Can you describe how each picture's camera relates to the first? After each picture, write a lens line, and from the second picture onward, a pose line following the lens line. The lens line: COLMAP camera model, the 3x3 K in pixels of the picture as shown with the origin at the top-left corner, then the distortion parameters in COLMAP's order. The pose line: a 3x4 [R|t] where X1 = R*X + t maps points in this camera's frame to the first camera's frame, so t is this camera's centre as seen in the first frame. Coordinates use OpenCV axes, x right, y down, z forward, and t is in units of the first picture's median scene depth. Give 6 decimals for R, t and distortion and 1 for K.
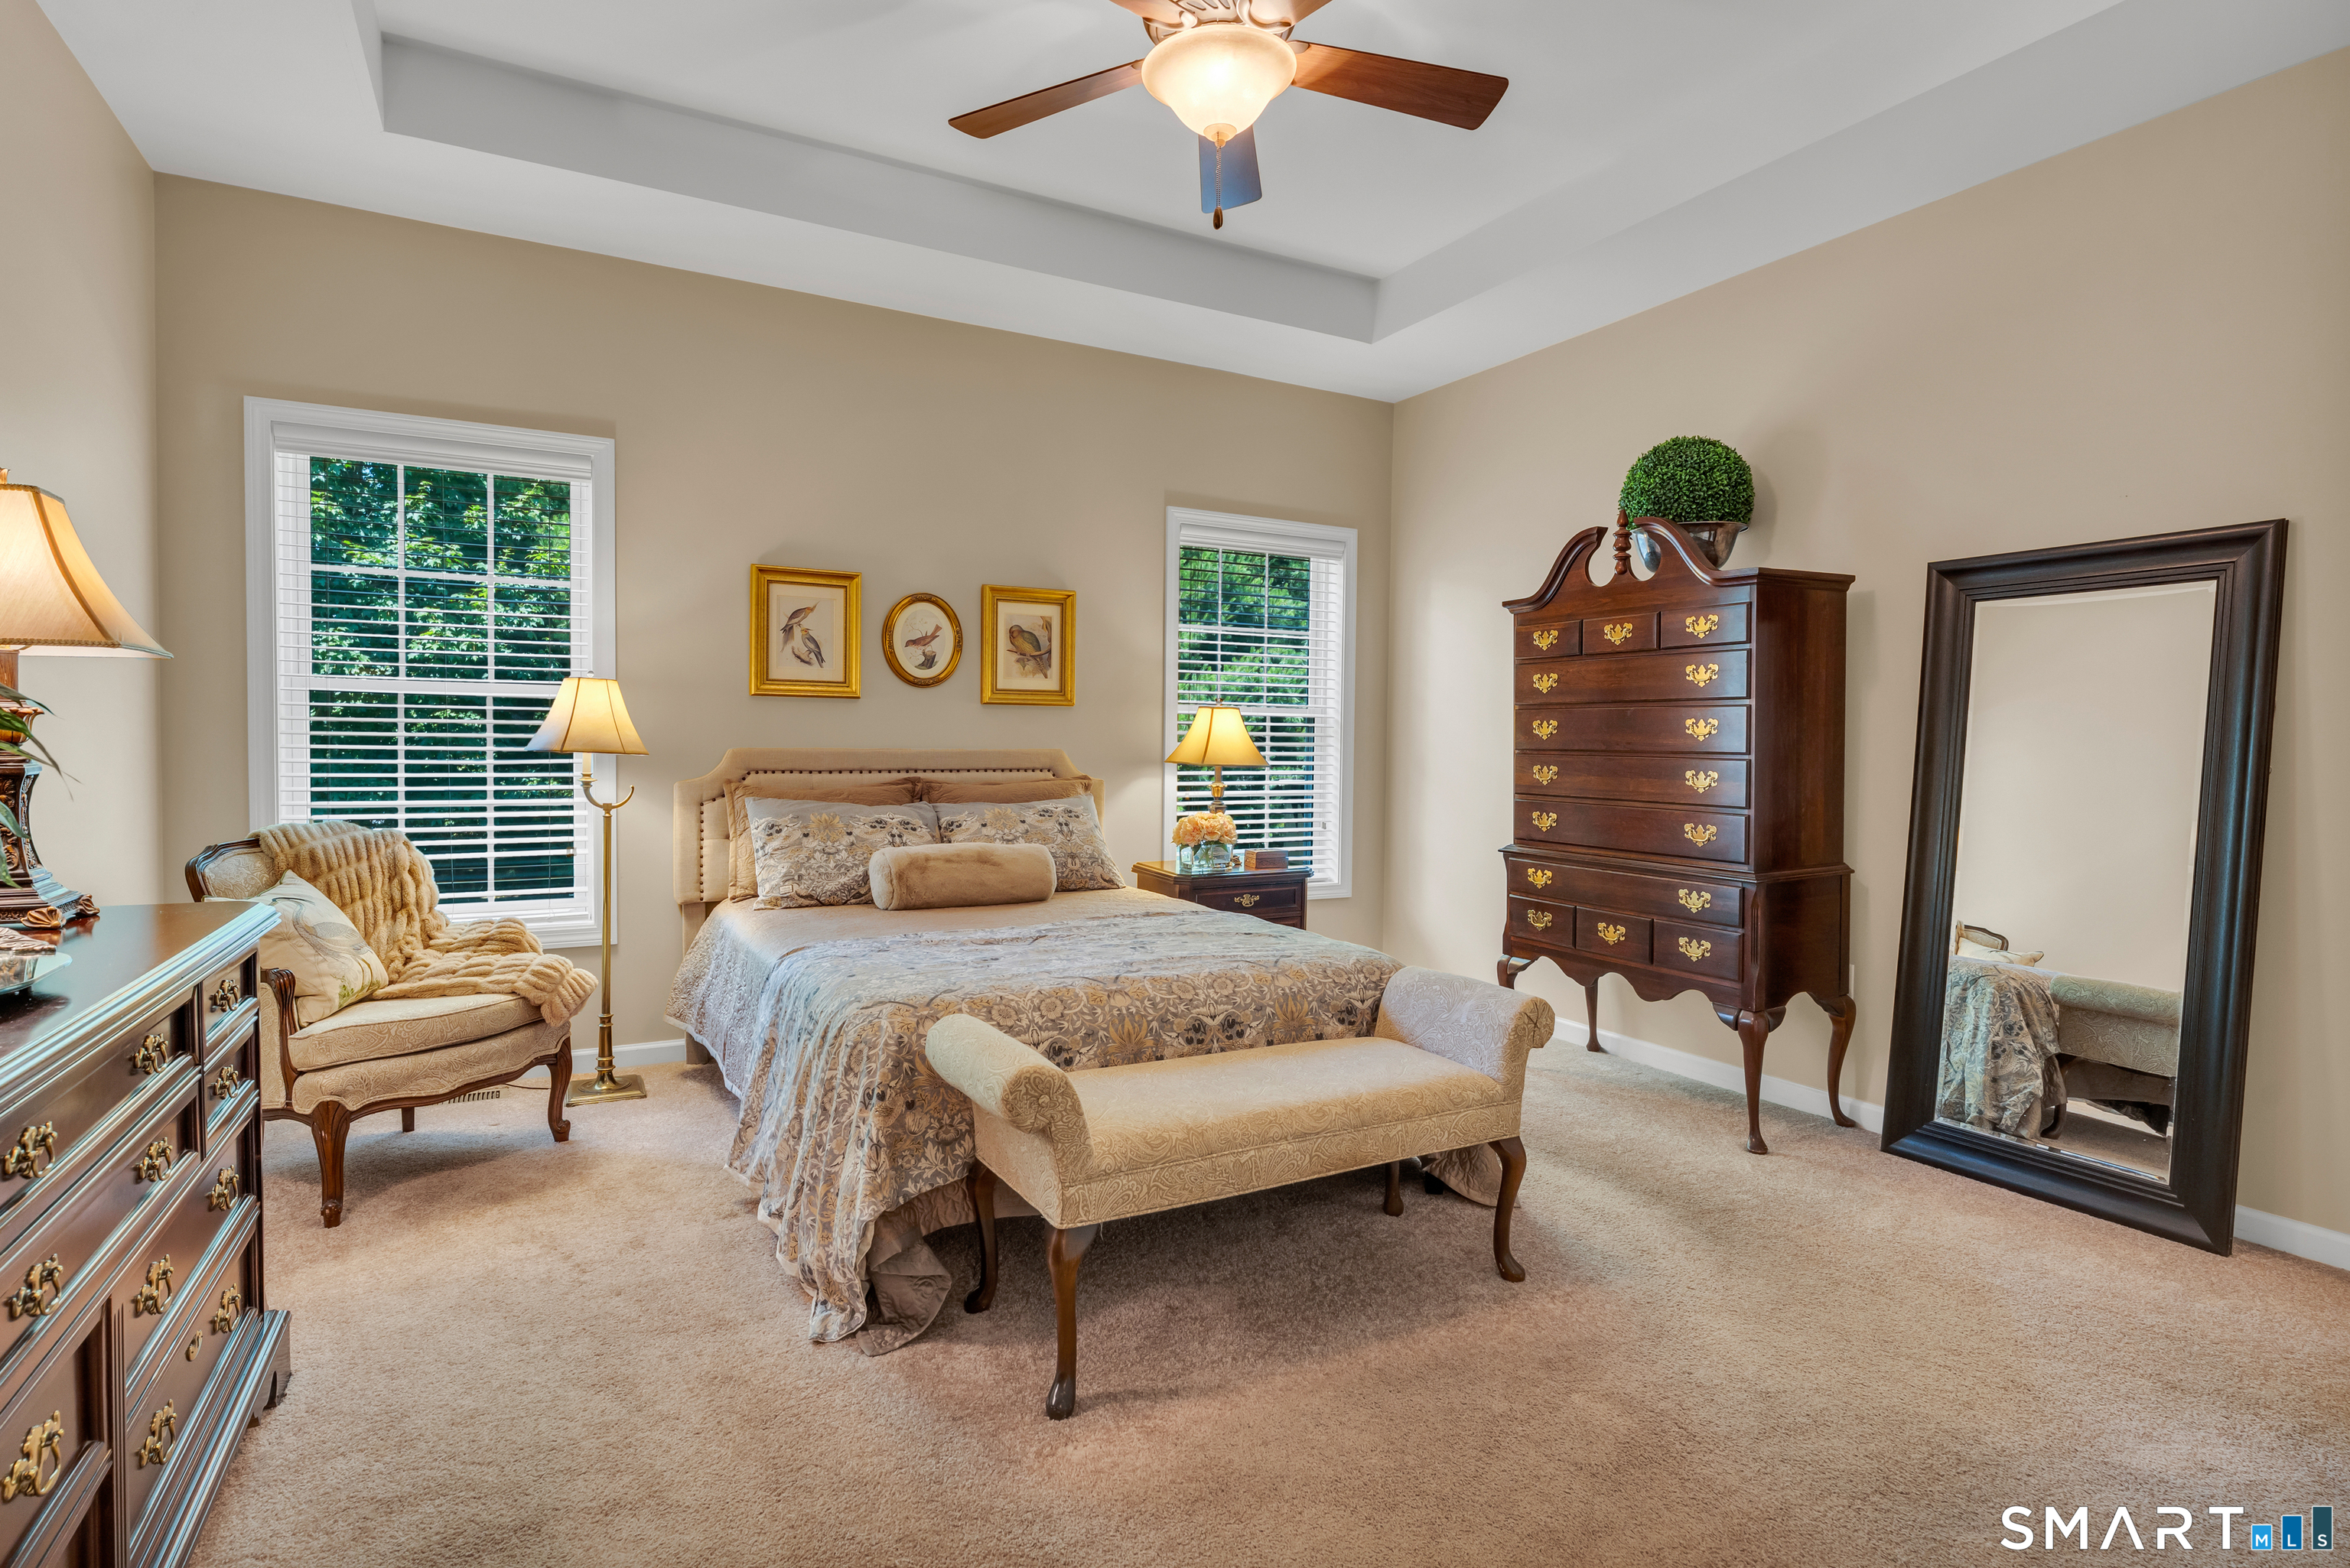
lens RADIAL K [[1168.3, 0, 1175.0], [0, 1168.3, 784.0], [0, 0, 1]] dist [0.000111, -0.018331]
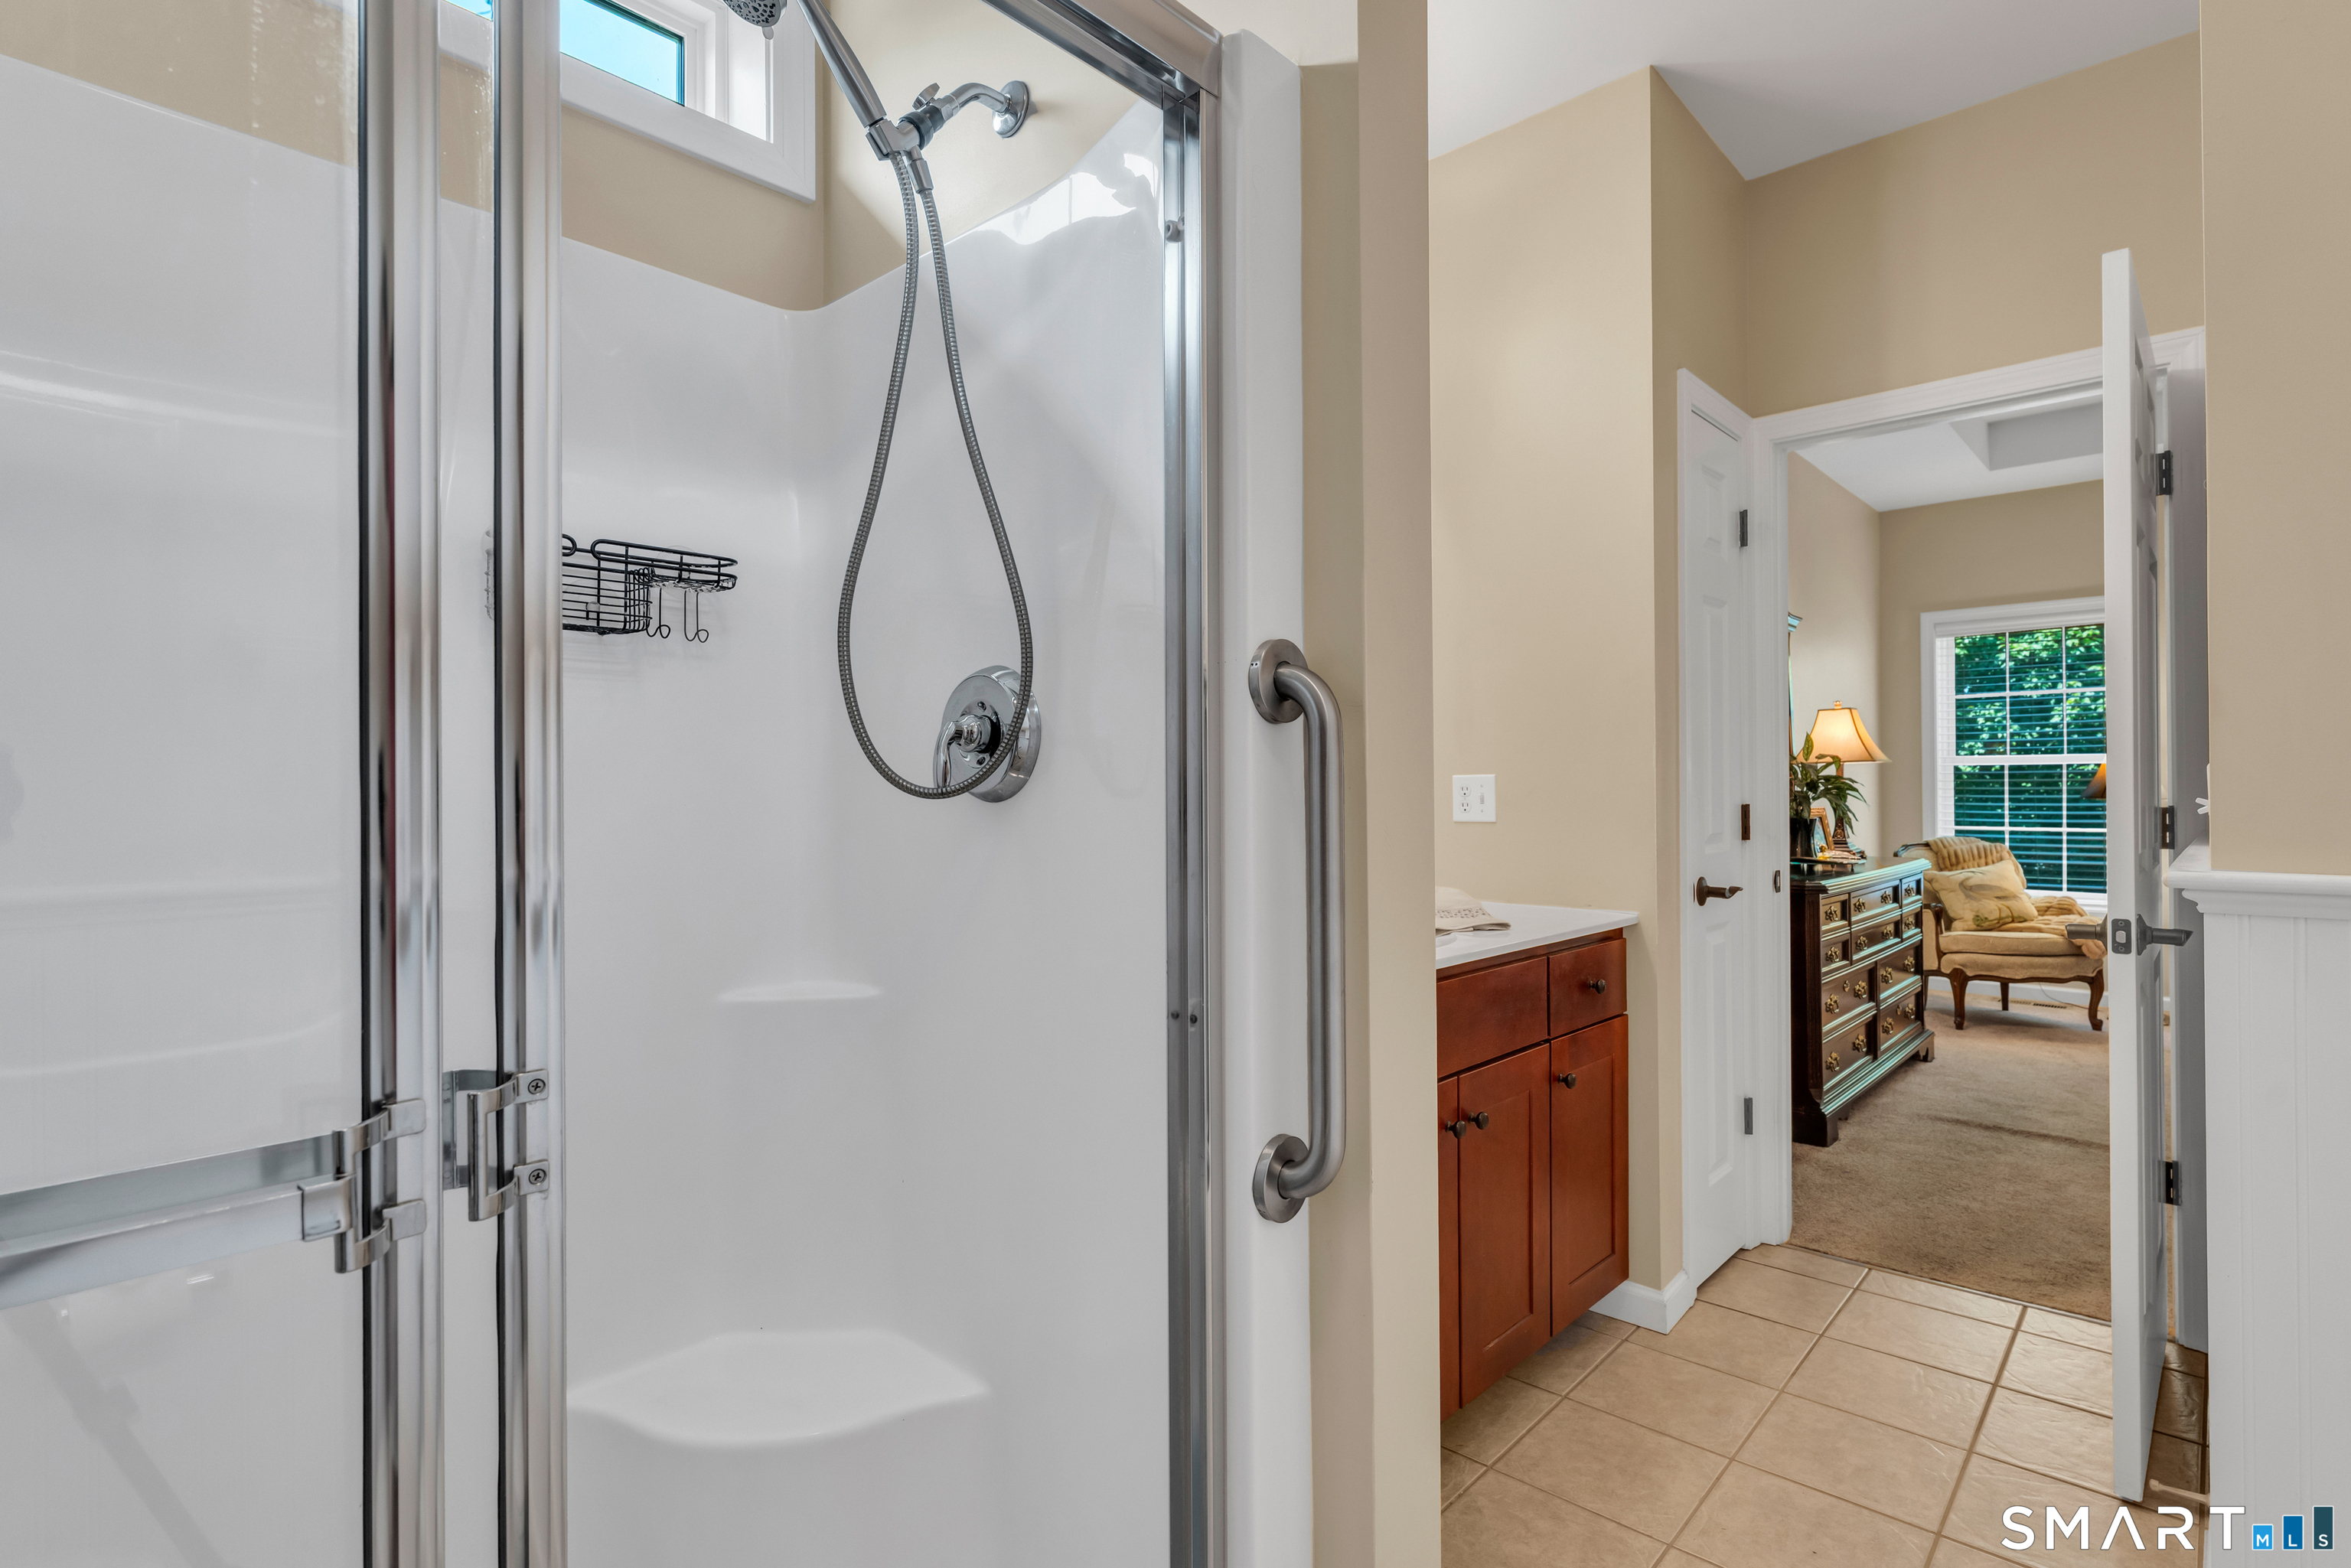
lens RADIAL K [[1143.2, 0, 1175.5], [0, 1143.2, 784.0], [0, 0, 1]] dist [0.000445, 0.000053]
pose [[0.314481, -0.009355, -0.949218, 0.654212], [-0.018844, 0.999693, -0.016096, 0.001269], [0.949077, 0.022949, 0.314209, -0.826242]]
